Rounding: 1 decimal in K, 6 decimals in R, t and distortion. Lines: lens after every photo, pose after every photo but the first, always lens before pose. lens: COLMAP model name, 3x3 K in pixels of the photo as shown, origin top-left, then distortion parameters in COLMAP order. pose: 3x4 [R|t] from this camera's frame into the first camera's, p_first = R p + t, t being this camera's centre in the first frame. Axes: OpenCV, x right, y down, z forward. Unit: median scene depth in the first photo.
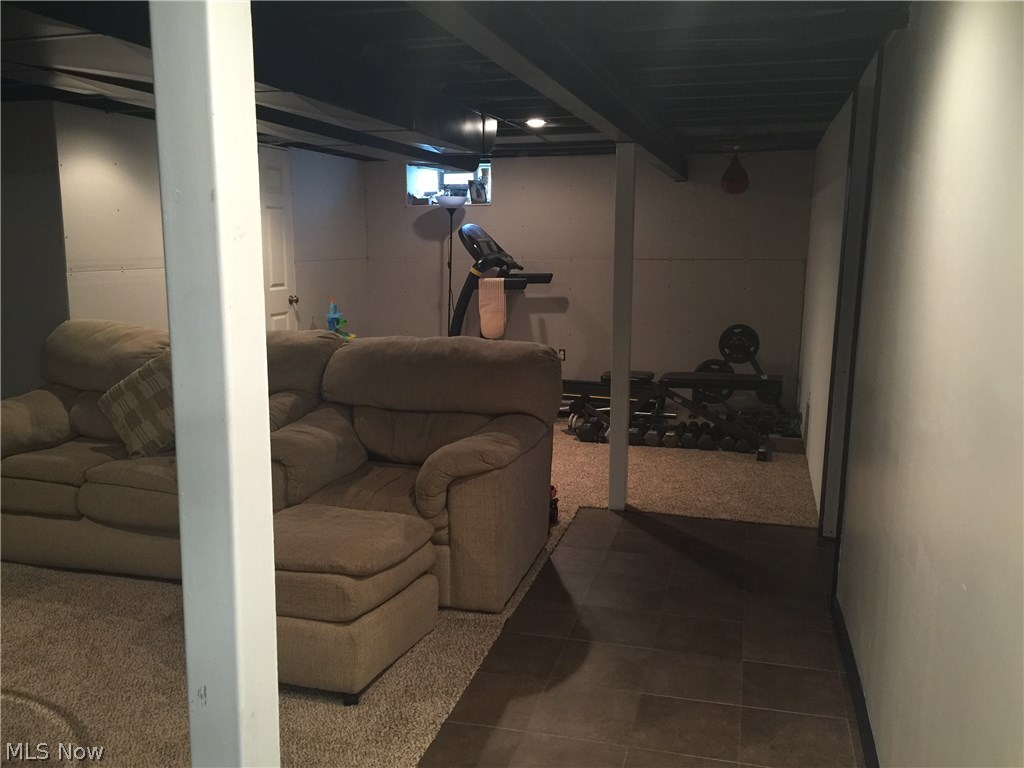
lens RADIAL K [[892.6, 0, 512.0], [0, 892.6, 384.0], [0, 0, 1]] dist [0.087934, -0.112104]
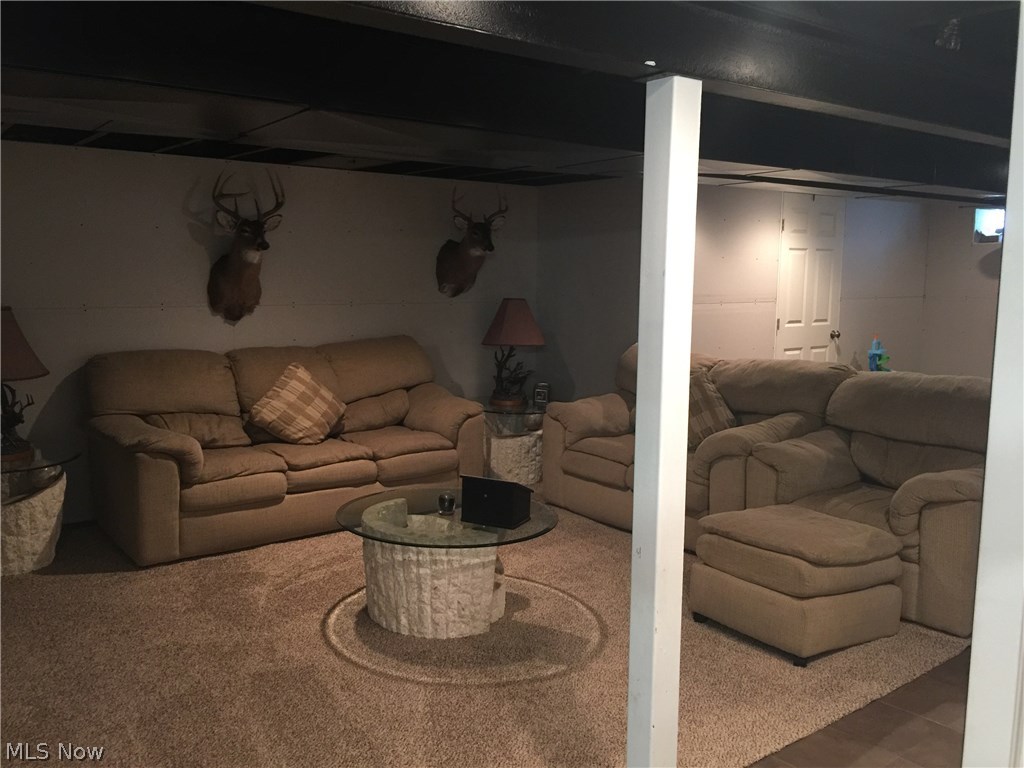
lens RADIAL K [[892.6, 0, 512.0], [0, 892.6, 384.0], [0, 0, 1]] dist [0.087934, -0.112104]
pose [[0.811599, 0.080654, -0.578621, 0.149671], [-0.101342, 0.994846, -0.003476, 0.015794], [0.575358, 0.061460, 0.815589, -0.199686]]
